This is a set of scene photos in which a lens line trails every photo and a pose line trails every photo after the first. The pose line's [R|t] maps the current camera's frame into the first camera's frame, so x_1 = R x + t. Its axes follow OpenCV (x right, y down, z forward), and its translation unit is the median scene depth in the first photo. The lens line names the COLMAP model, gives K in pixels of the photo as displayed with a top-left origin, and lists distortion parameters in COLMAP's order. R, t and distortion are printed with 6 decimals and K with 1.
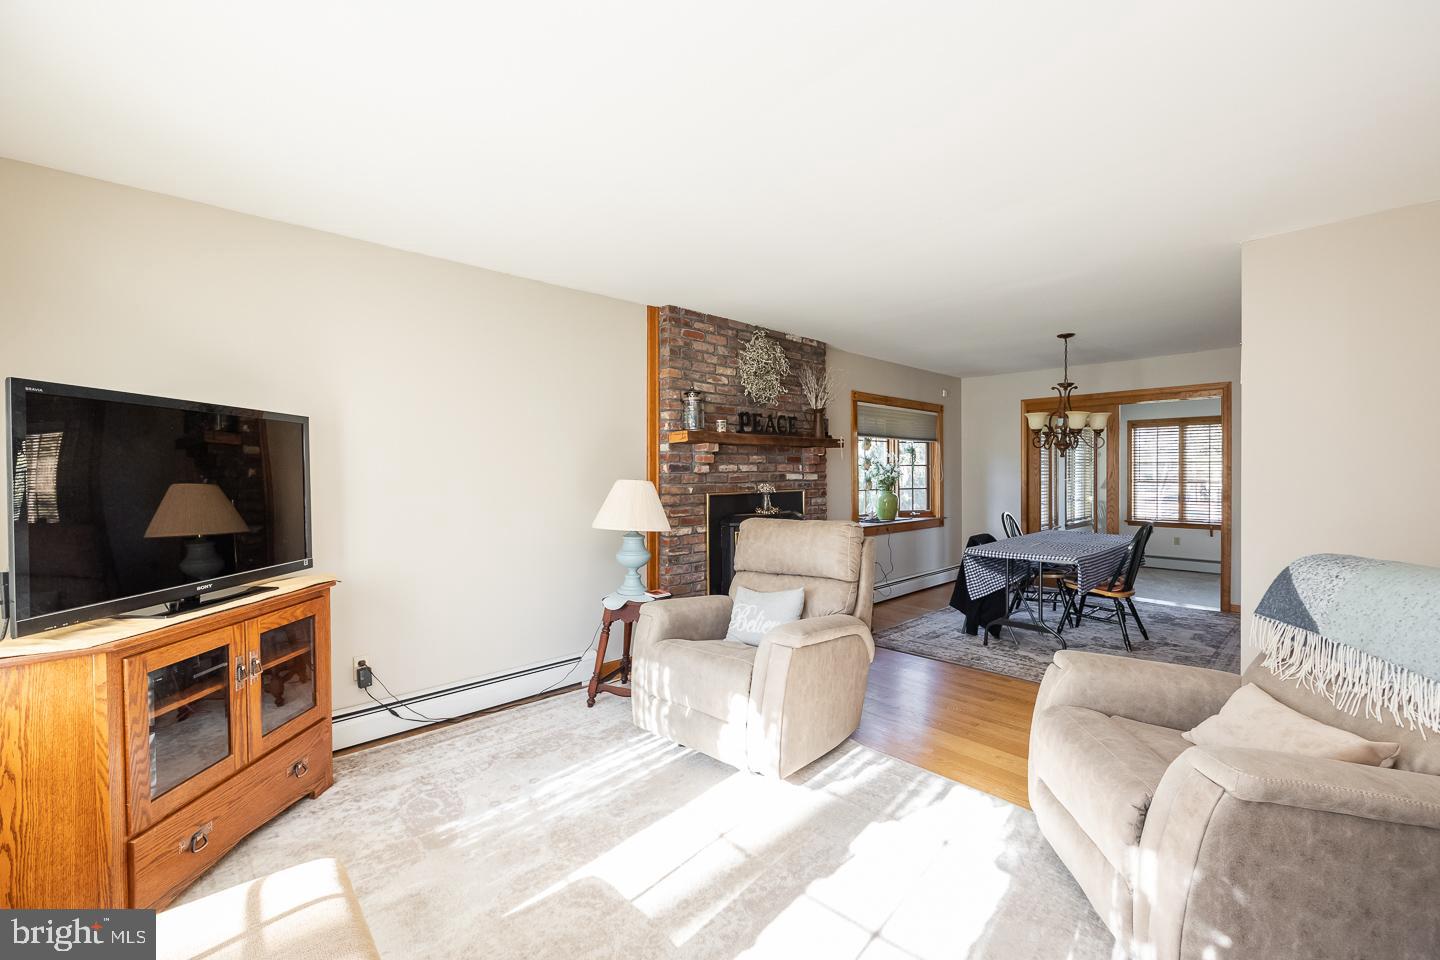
lens RADIAL K [[589.3, 0, 726.3], [0, 589.3, 477.0], [0, 0, 1]] dist [-0.004978, 0.000044]
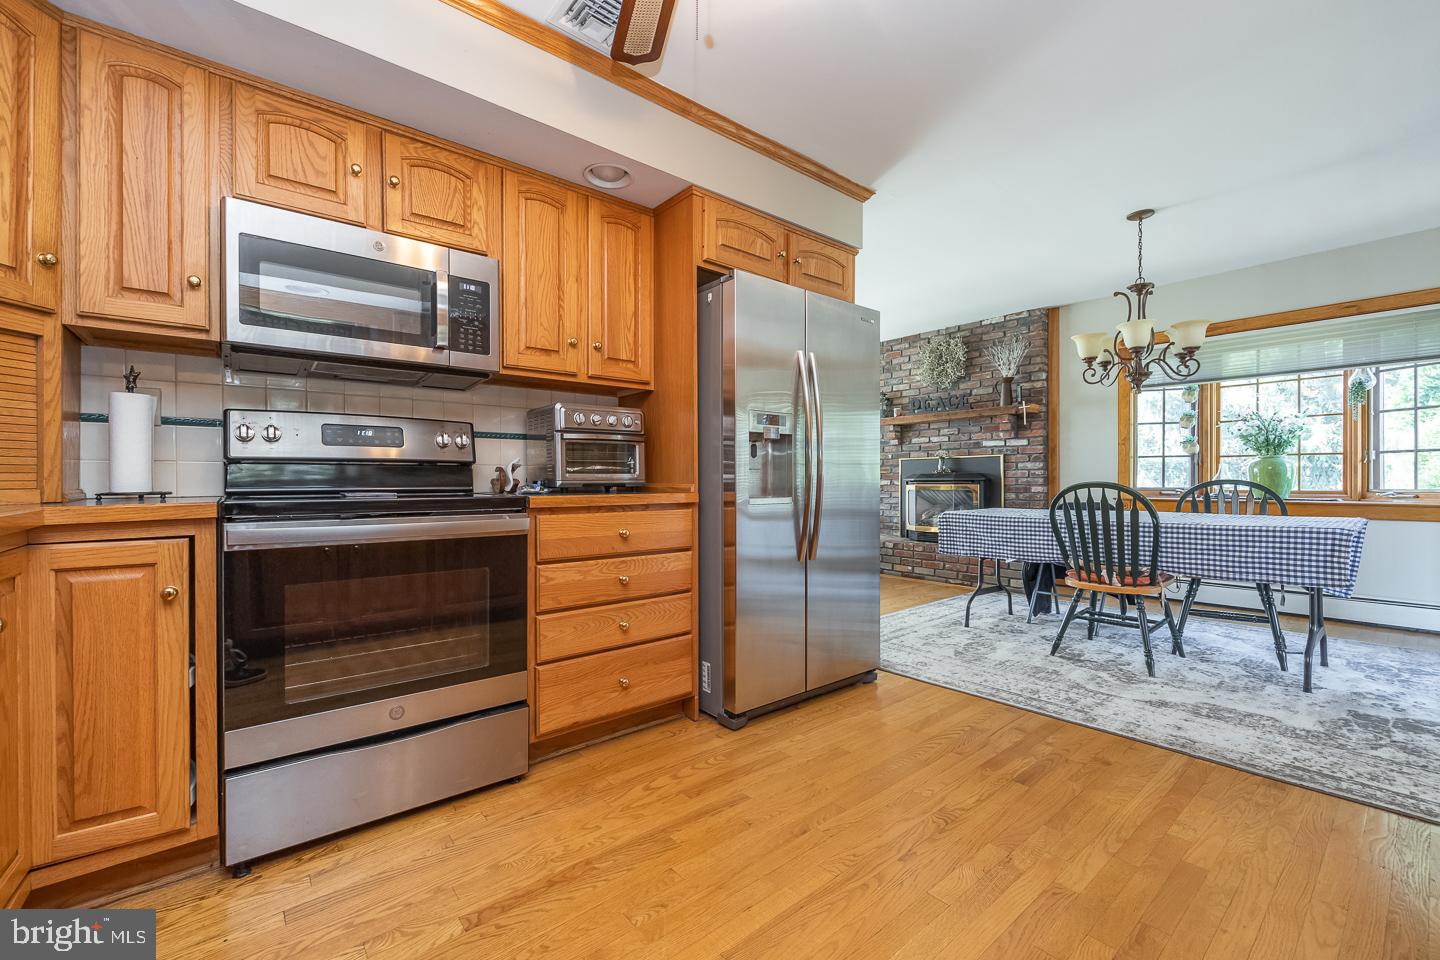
lens RADIAL K [[589.3, 0, 717.1], [0, 589.3, 479.6], [0, 0, 1]] dist [-0.004978, 0.000044]
pose [[-0.070082, 0.003789, -0.997534, 1.496299], [-0.005720, 0.999975, 0.004200, 0.078421], [0.997525, 0.006000, -0.070058, 0.649747]]
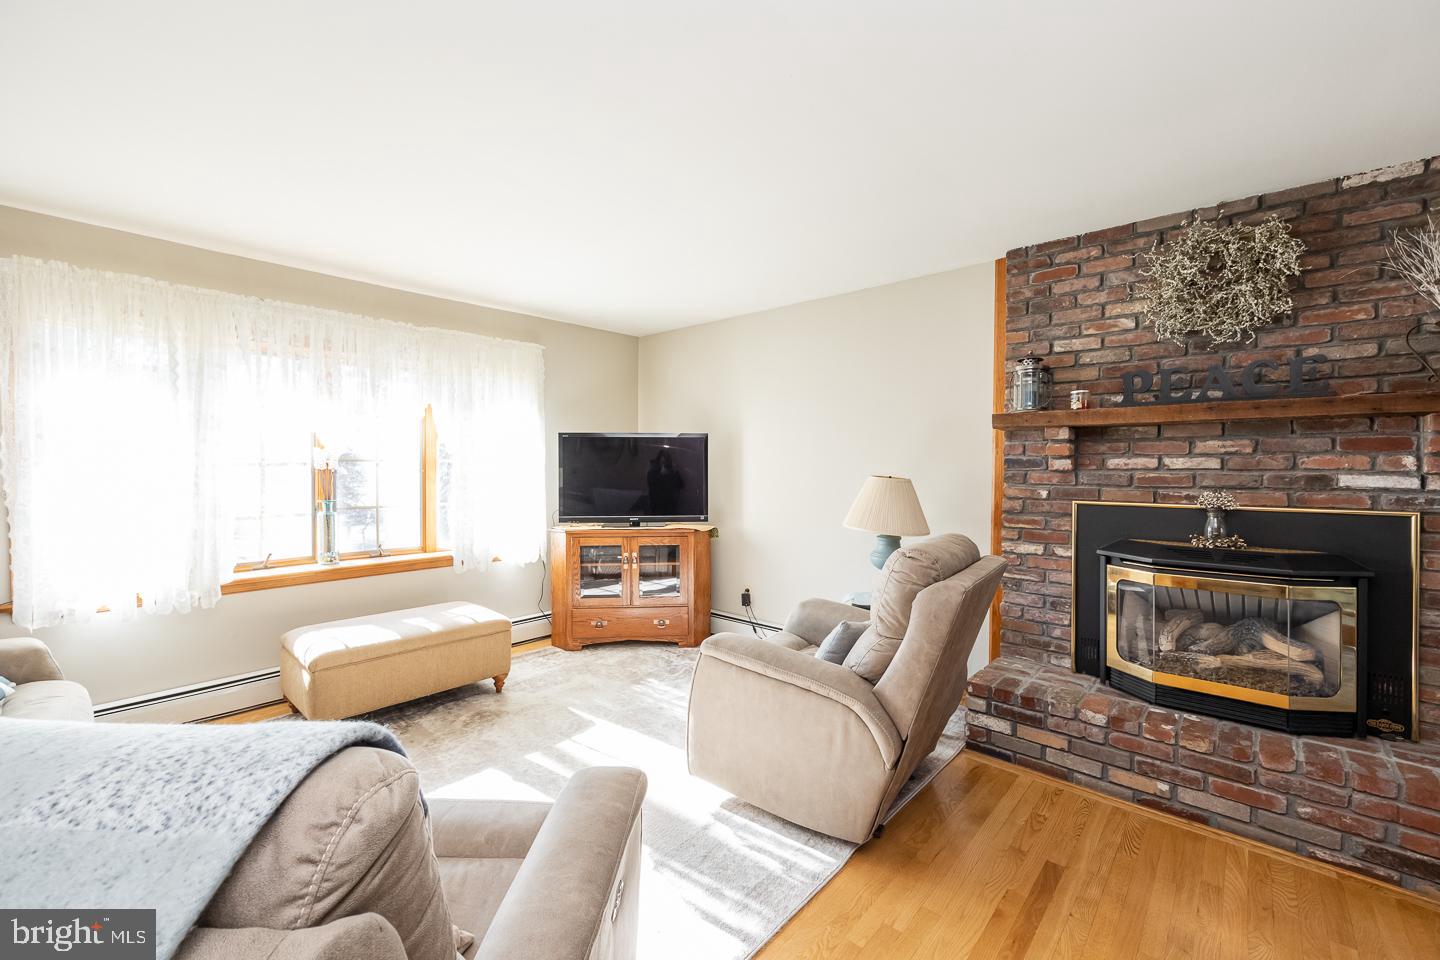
lens RADIAL K [[589.3, 0, 711.9], [0, 589.3, 470.0], [0, 0, 1]] dist [-0.004978, 0.000044]
pose [[0.080696, 0.014482, -0.996634, 0.614597], [-0.011271, 0.999844, 0.013616, -0.011732], [0.996675, 0.010134, 0.080846, 0.533034]]
